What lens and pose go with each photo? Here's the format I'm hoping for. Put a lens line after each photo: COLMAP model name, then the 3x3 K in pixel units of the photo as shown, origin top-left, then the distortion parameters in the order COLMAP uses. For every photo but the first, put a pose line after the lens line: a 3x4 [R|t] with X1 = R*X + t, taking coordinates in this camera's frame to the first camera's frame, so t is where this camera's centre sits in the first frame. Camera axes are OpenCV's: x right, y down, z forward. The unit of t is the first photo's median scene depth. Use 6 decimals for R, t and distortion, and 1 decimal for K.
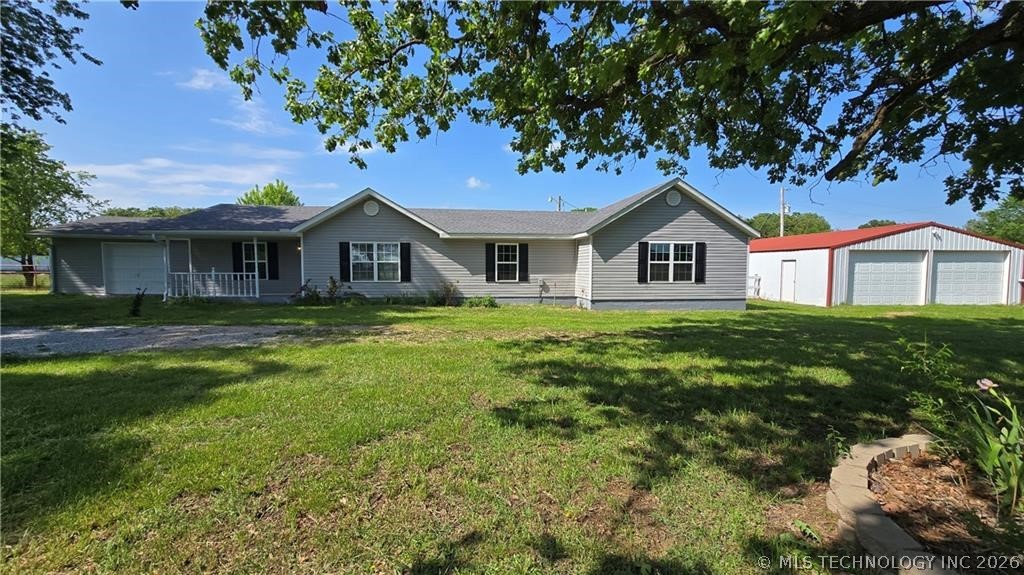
lens RADIAL K [[417.3, 0, 511.5], [0, 417.3, 290.0], [0, 0, 1]] dist [0.001551, 0.000648]
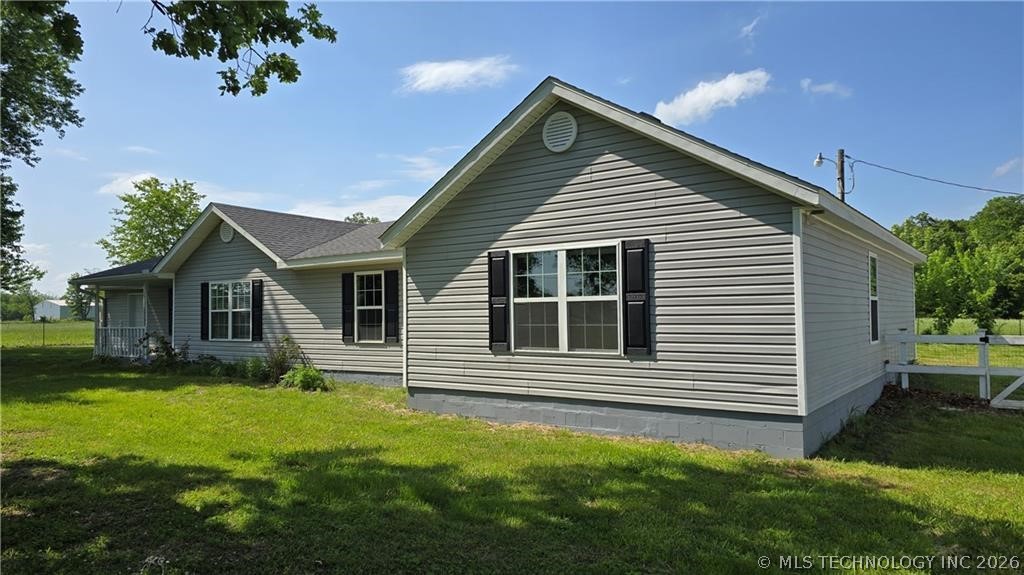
lens RADIAL K [[689.8, 0, 512.4], [0, 689.8, 291.9], [0, 0, 1]] dist [0.006978, -0.005671]
pose [[0.737576, -0.034425, -0.674387, 0.754713], [-0.020638, 0.997084, -0.073469, -0.025535], [0.674949, 0.068107, 0.734714, 0.499895]]
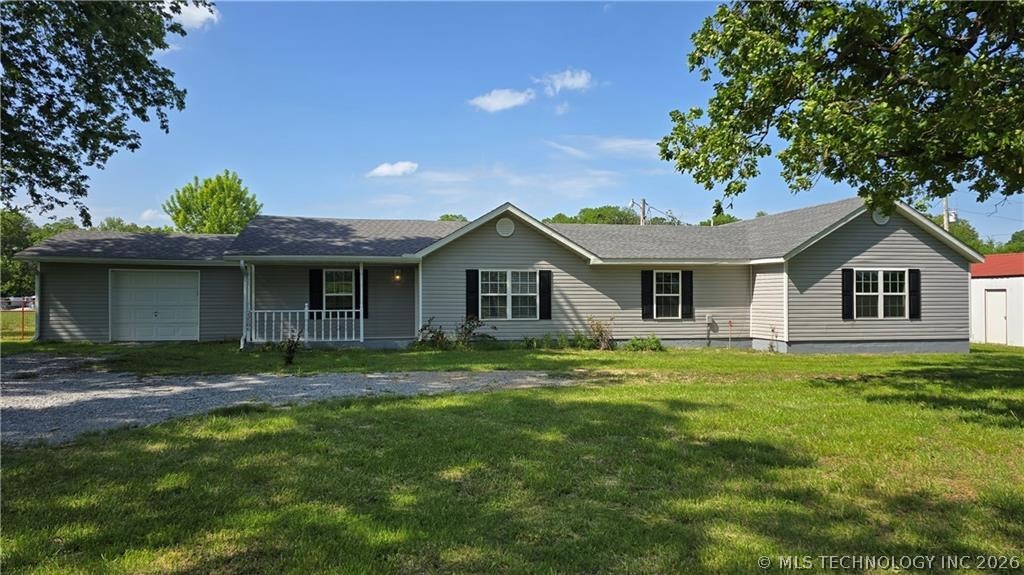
lens RADIAL K [[663.4, 0, 512.0], [0, 663.4, 287.2], [0, 0, 1]] dist [0.044732, -0.002054]
pose [[0.997623, -0.003674, 0.068805, -0.409152], [0.008303, 0.997710, -0.067122, 0.002128], [-0.068401, 0.067534, 0.995370, -0.241476]]
